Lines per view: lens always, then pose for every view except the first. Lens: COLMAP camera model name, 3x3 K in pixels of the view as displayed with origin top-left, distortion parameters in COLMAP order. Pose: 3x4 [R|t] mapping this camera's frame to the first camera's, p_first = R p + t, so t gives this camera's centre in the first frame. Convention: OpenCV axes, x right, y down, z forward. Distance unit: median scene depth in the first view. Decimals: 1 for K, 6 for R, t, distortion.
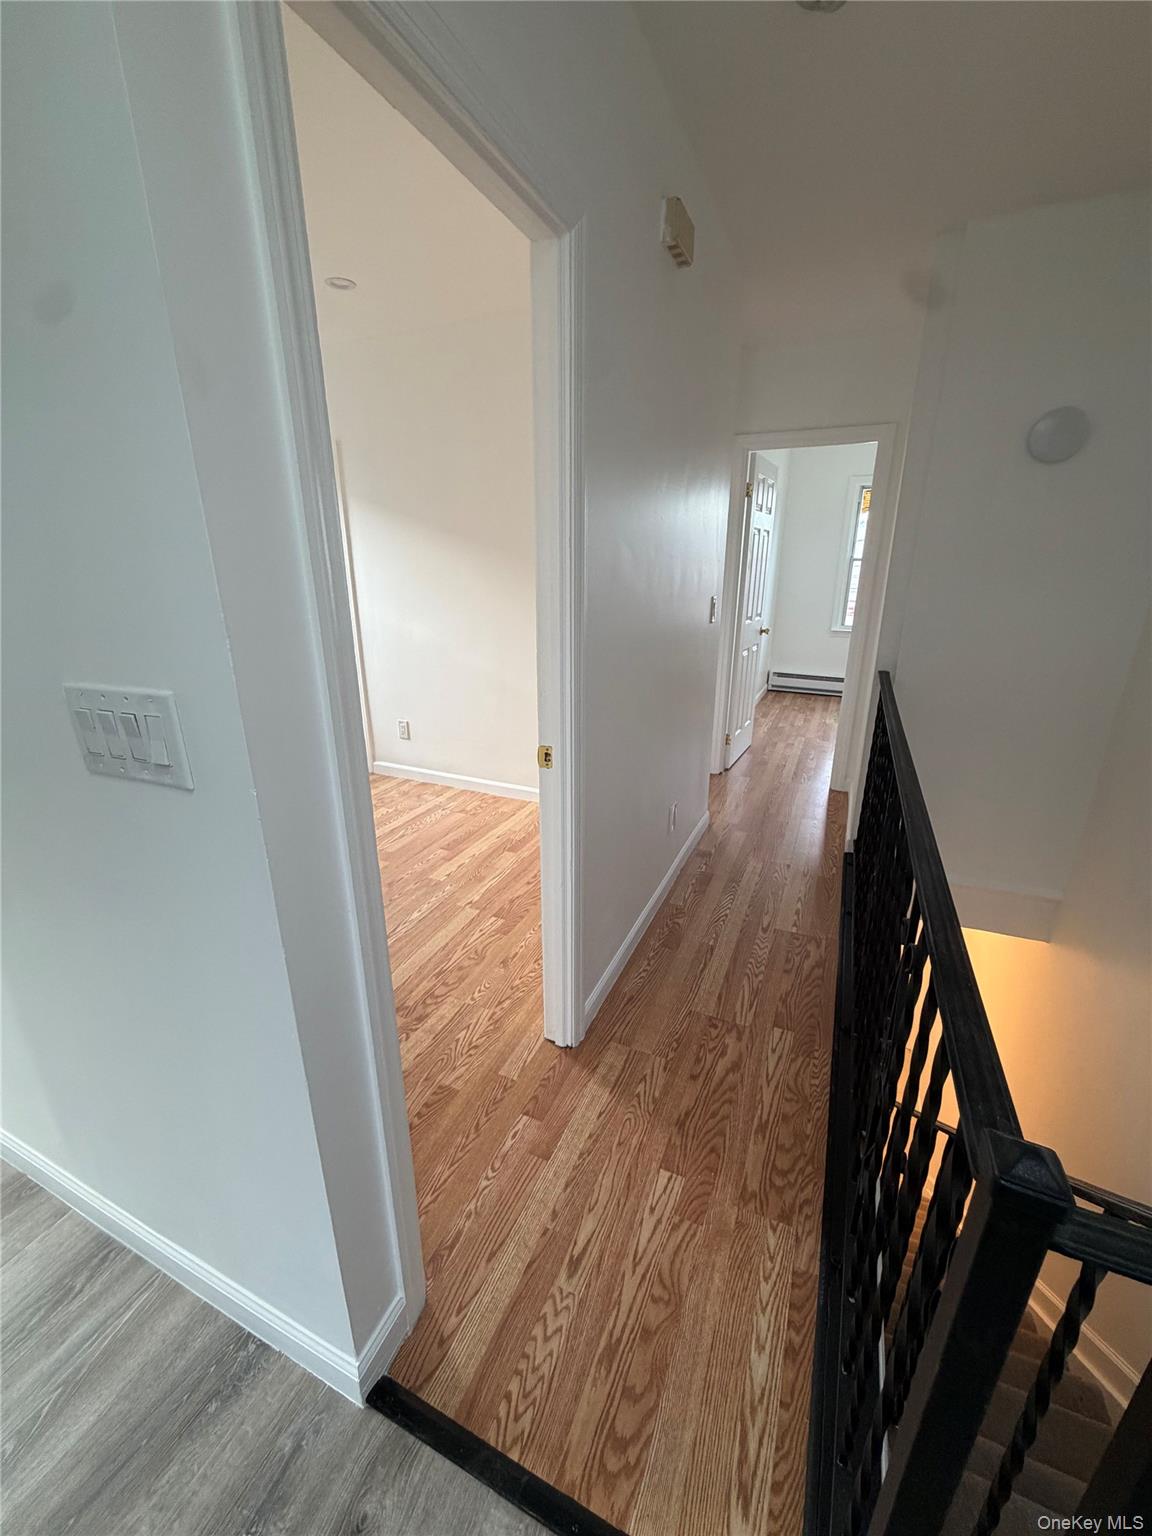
lens RADIAL K [[618.9, 0, 576.0], [0, 618.9, 768.0], [0, 0, 1]] dist [0.000320, 0.000010]
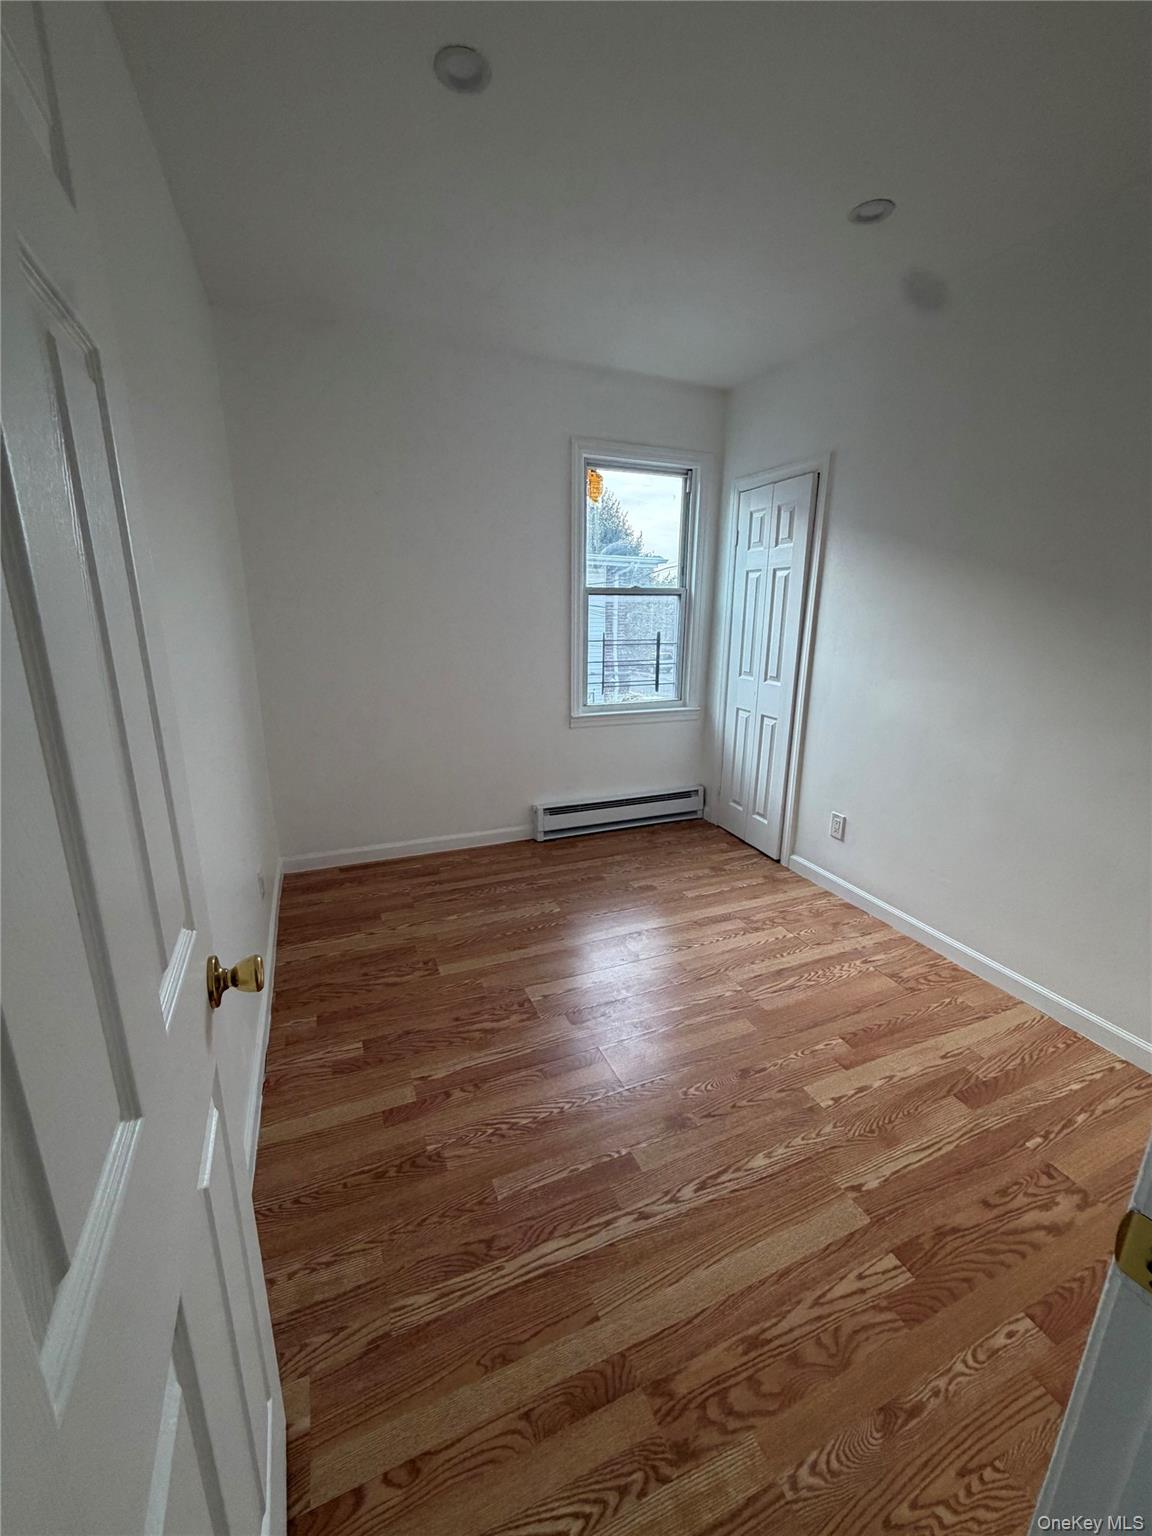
lens RADIAL K [[618.9, 0, 576.0], [0, 618.9, 768.0], [0, 0, 1]] dist [0.000320, 0.000010]
pose [[0.737485, 0.177968, -0.651494, -0.048069], [-0.223550, 0.974603, 0.013174, -0.086316], [0.637293, 0.135926, 0.758540, 0.280927]]
